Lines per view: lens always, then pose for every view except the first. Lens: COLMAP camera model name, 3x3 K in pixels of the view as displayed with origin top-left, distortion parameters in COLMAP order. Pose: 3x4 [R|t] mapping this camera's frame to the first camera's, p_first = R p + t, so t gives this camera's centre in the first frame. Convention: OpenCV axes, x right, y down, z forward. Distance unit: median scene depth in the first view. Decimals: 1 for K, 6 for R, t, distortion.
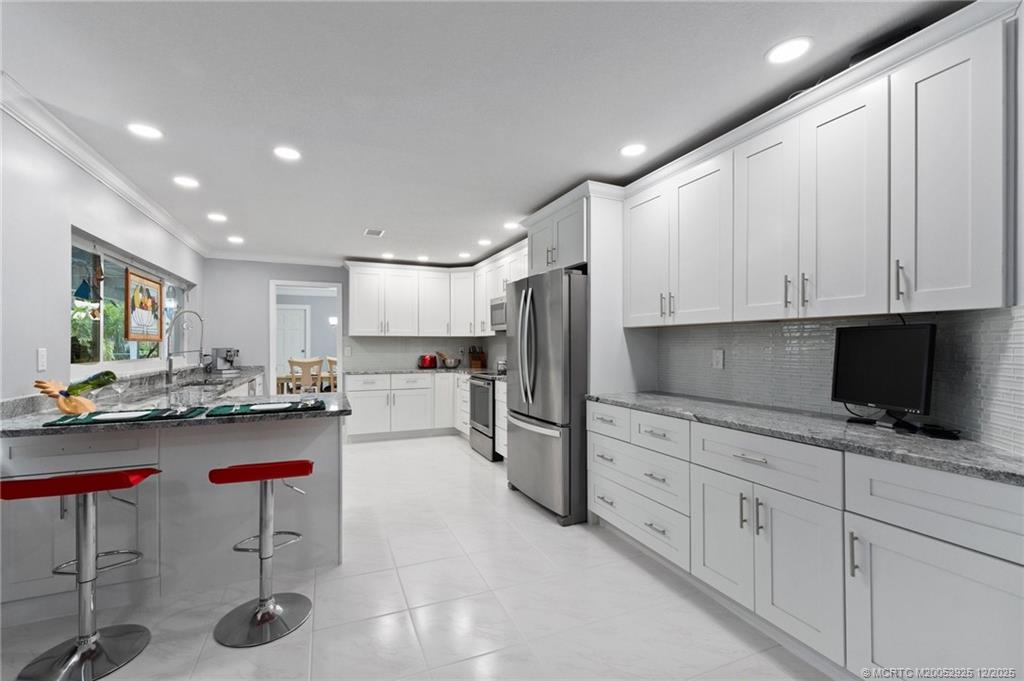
lens RADIAL K [[435.3, 0, 505.7], [0, 435.3, 344.5], [0, 0, 1]] dist [0.007017, -0.001480]
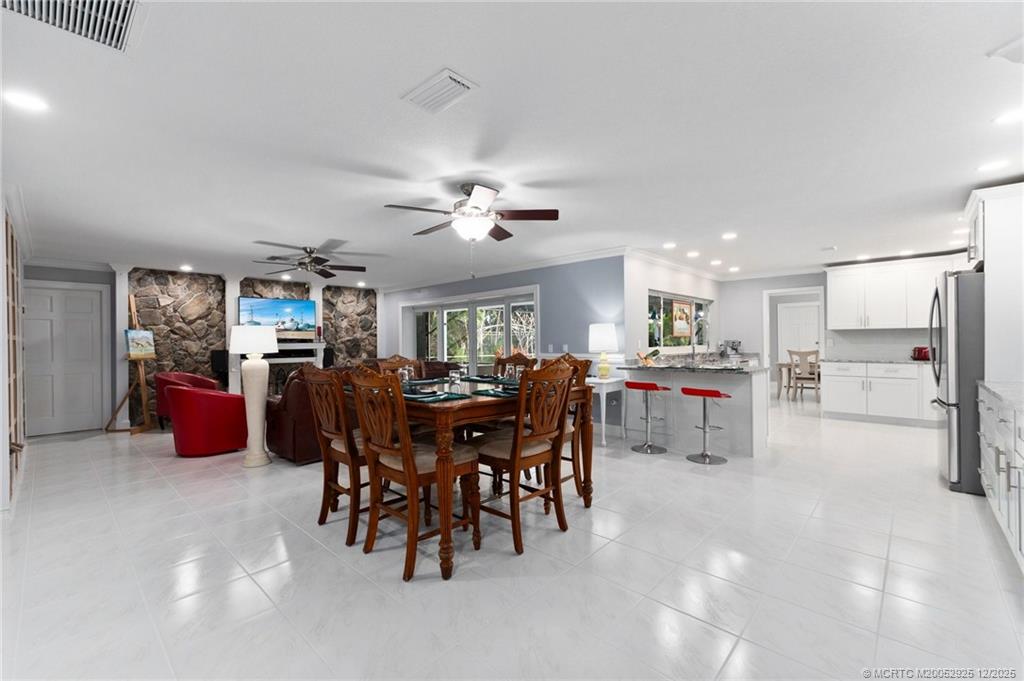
lens RADIAL K [[435.3, 0, 504.9], [0, 435.3, 342.0], [0, 0, 1]] dist [0.007017, -0.001480]
pose [[0.407047, -0.000927, -0.913407, 0.562744], [0.010855, 0.999934, 0.003822, -0.000528], [0.913343, -0.011471, 0.407030, -0.448094]]
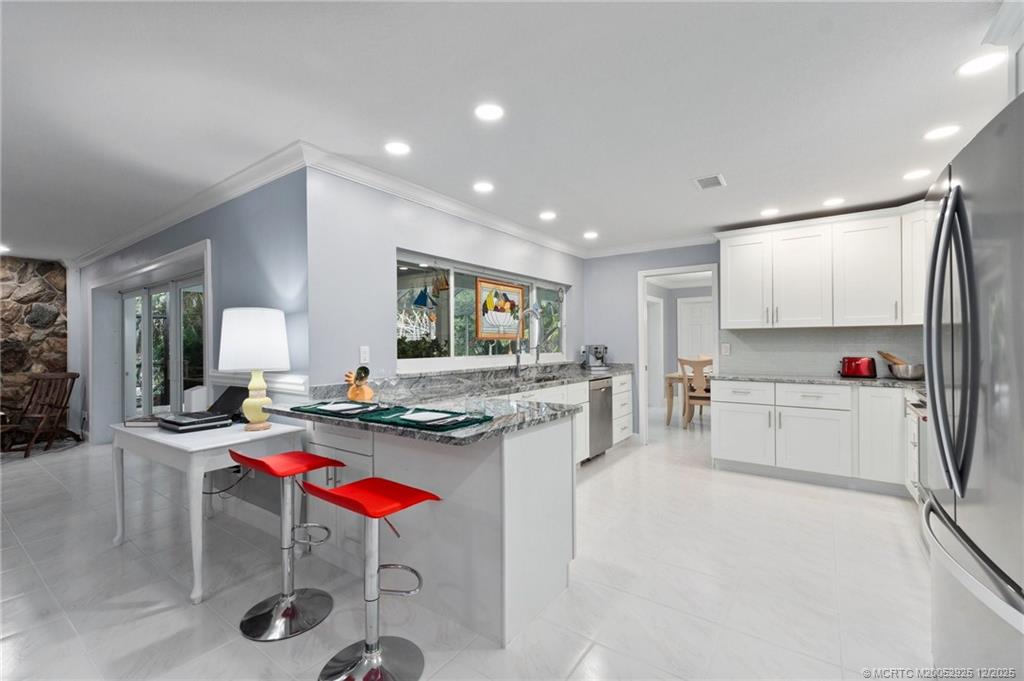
lens RADIAL K [[435.3, 0, 506.6], [0, 435.3, 343.4], [0, 0, 1]] dist [0.007017, -0.001480]
pose [[0.521706, -0.001691, -0.853124, 0.153427], [0.008206, 0.999962, 0.003036, -0.000362], [0.853086, -0.008585, 0.521700, 0.404966]]
